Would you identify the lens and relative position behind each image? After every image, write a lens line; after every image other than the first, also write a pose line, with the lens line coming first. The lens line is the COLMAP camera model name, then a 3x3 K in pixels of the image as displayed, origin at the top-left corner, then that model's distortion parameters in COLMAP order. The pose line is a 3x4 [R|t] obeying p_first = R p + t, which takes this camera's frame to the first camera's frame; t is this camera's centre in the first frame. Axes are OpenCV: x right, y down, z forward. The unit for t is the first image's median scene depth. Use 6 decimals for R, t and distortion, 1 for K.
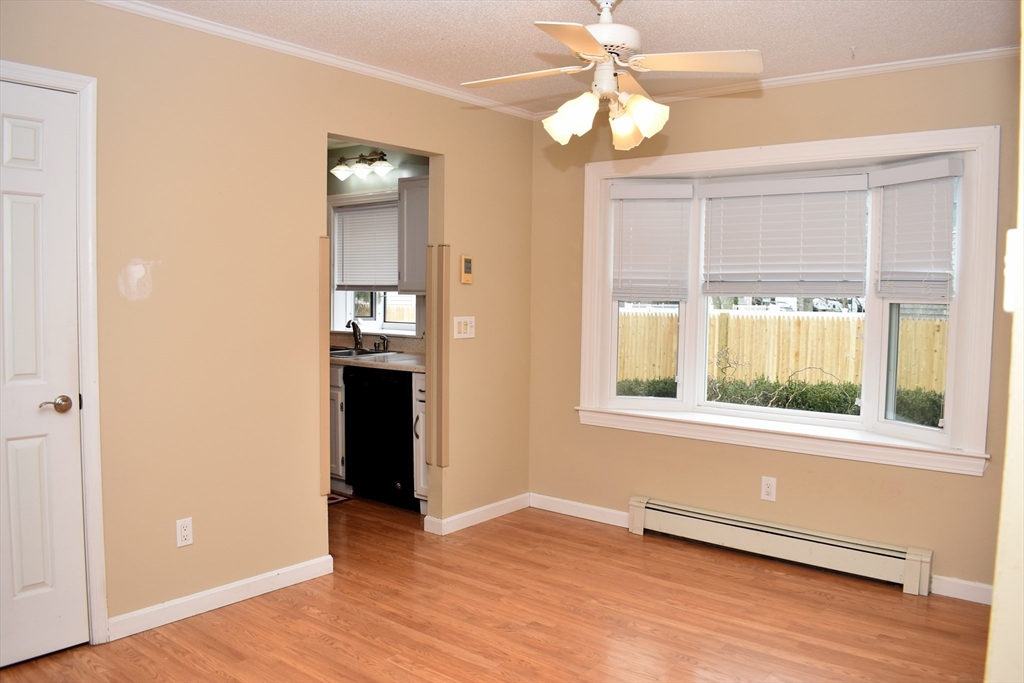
lens RADIAL K [[798.4, 0, 515.7], [0, 798.4, 342.2], [0, 0, 1]] dist [-0.092824, 0.006838]
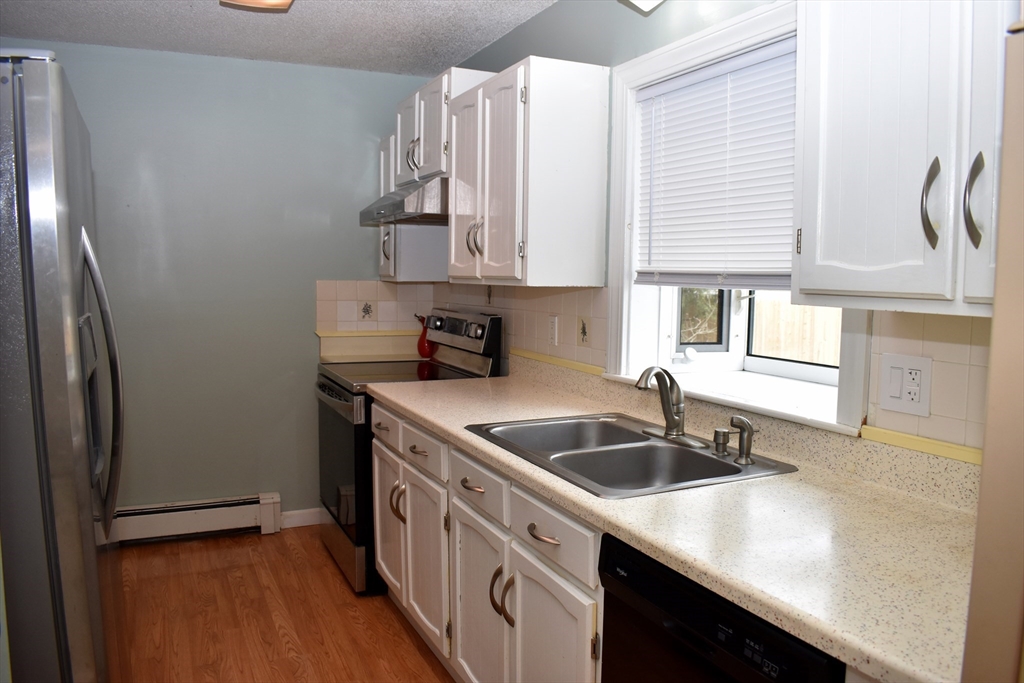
lens RADIAL K [[798.4, 0, 515.7], [0, 798.4, 342.2], [0, 0, 1]] dist [-0.092824, 0.006838]
pose [[0.897888, 0.039977, -0.438406, -0.094789], [-0.033052, 0.999179, 0.023419, -0.041903], [0.438982, -0.006538, 0.898472, 0.589983]]
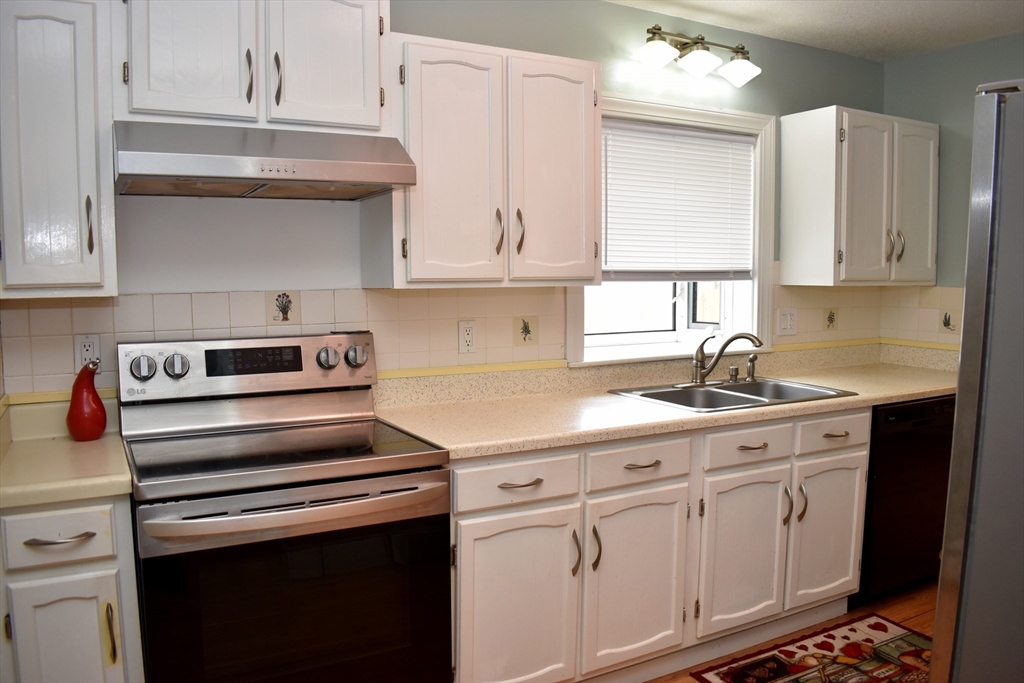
lens RADIAL K [[798.4, 0, 515.7], [0, 798.4, 342.2], [0, 0, 1]] dist [-0.092824, 0.006838]
pose [[0.371123, -0.093514, 0.923863, -0.713798], [0.066772, 0.995028, 0.073895, -0.067324], [-0.926180, 0.034265, 0.375522, 0.858756]]
